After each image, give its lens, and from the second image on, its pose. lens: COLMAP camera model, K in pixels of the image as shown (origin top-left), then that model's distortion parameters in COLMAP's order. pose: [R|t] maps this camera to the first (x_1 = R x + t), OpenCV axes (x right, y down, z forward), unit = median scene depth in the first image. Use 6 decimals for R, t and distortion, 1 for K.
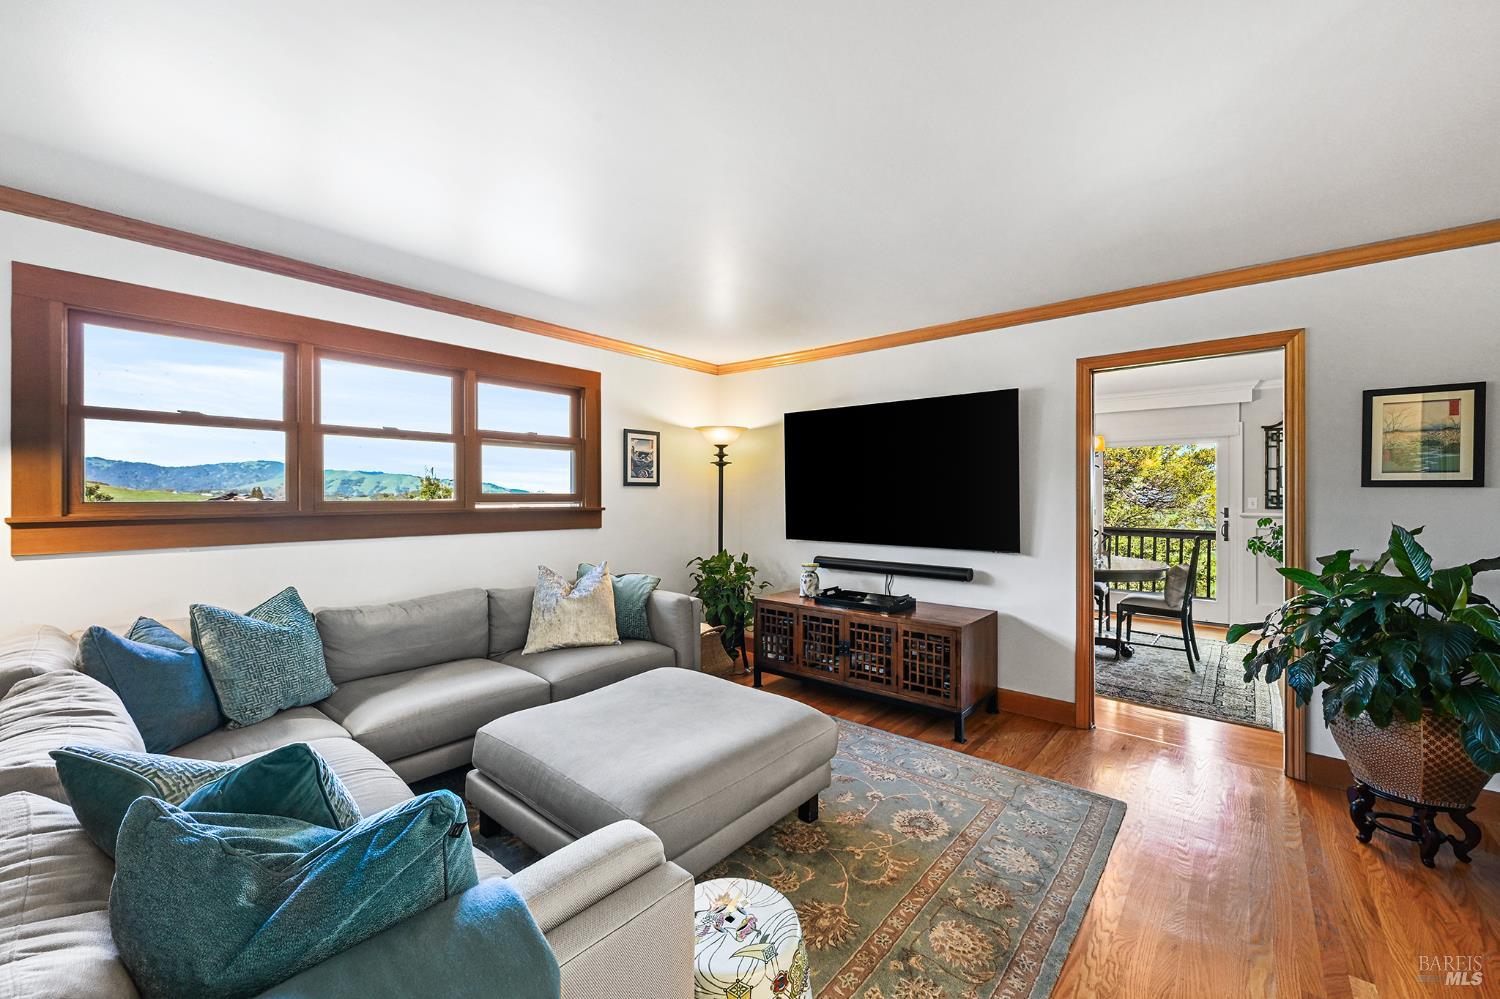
lens RADIAL K [[586.0, 0, 750.0], [0, 586.0, 499.5], [0, 0, 1]] dist [0.000003, 0.000021]
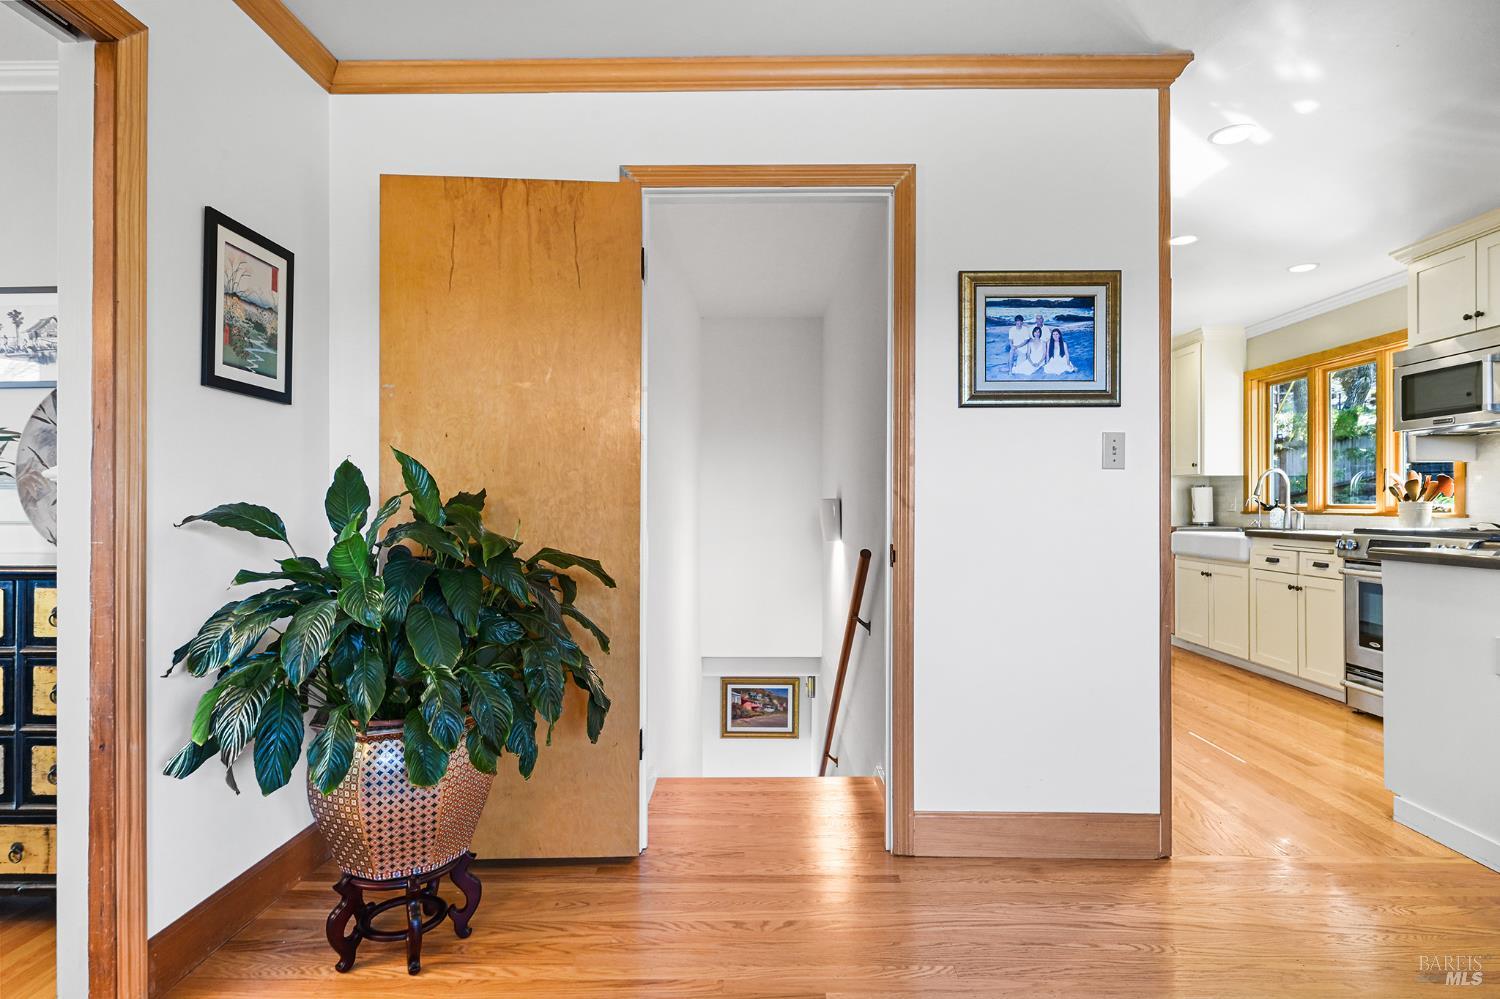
lens RADIAL K [[796.7, 0, 750.0], [0, 796.7, 499.5], [0, 0, 1]] dist [-0.001948, -0.000538]
pose [[-0.647278, 0.002470, 0.762250, 0.178140], [0.000804, 0.999996, -0.002557, 0.091636], [-0.762254, -0.001042, -0.647277, 1.166590]]
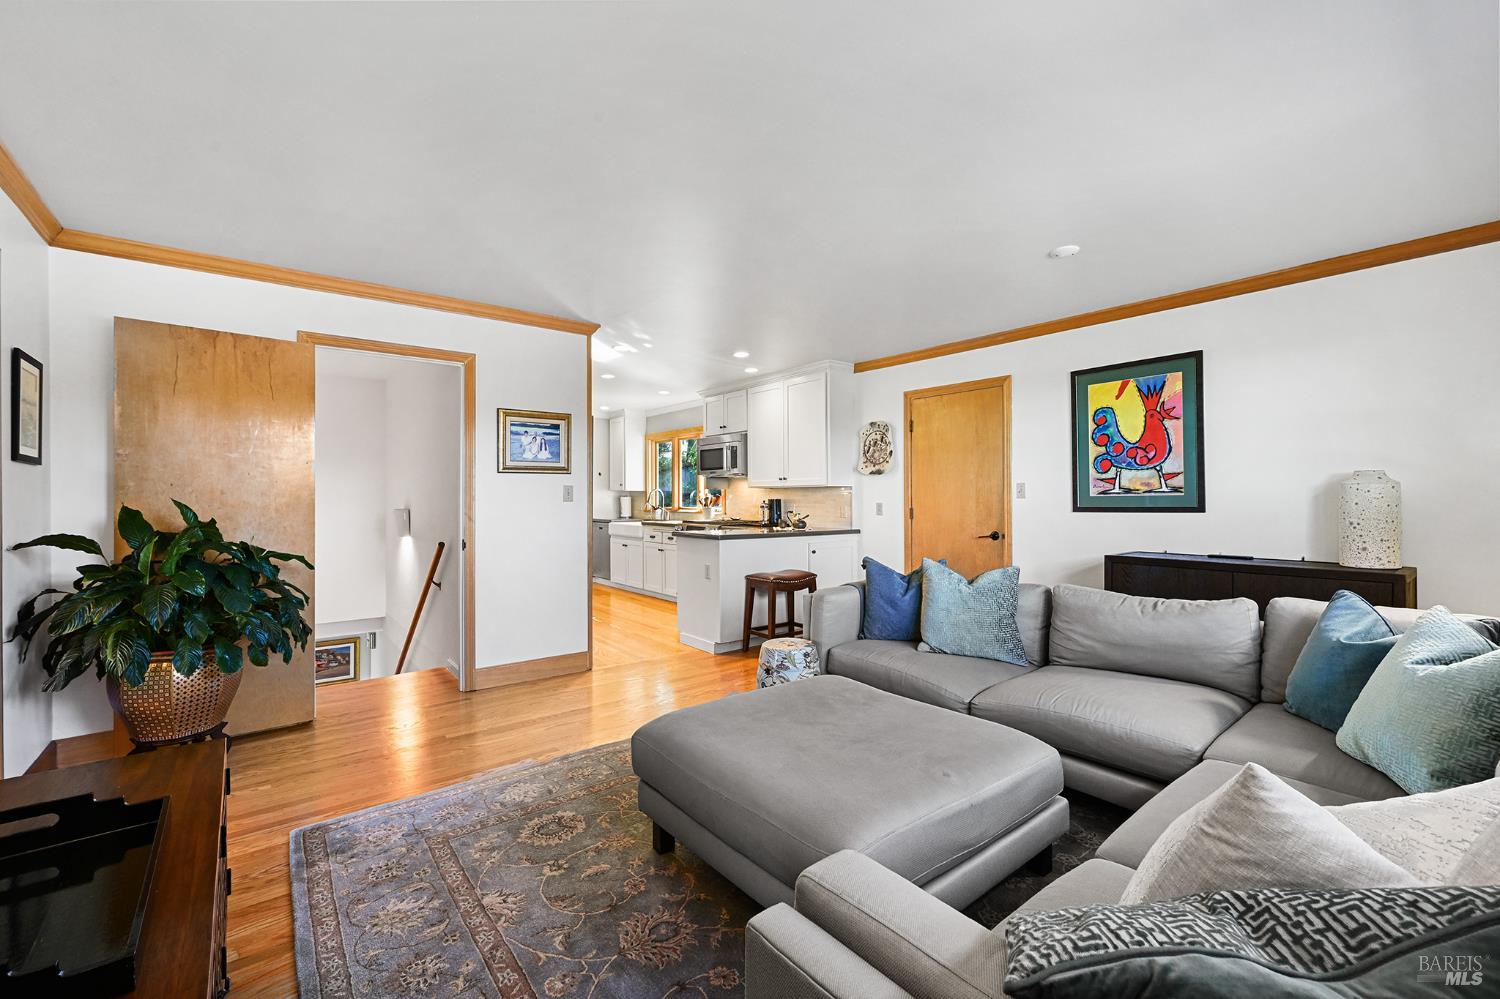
lens RADIAL K [[631.9, 0, 750.0], [0, 631.9, 499.5], [0, 0, 1]] dist [-0.002440, -0.000542]
pose [[-0.981774, -0.001526, 0.190048, -0.213208], [0.000334, 0.999952, 0.009753, 0.025094], [-0.190054, 0.009639, -0.981726, 1.851850]]
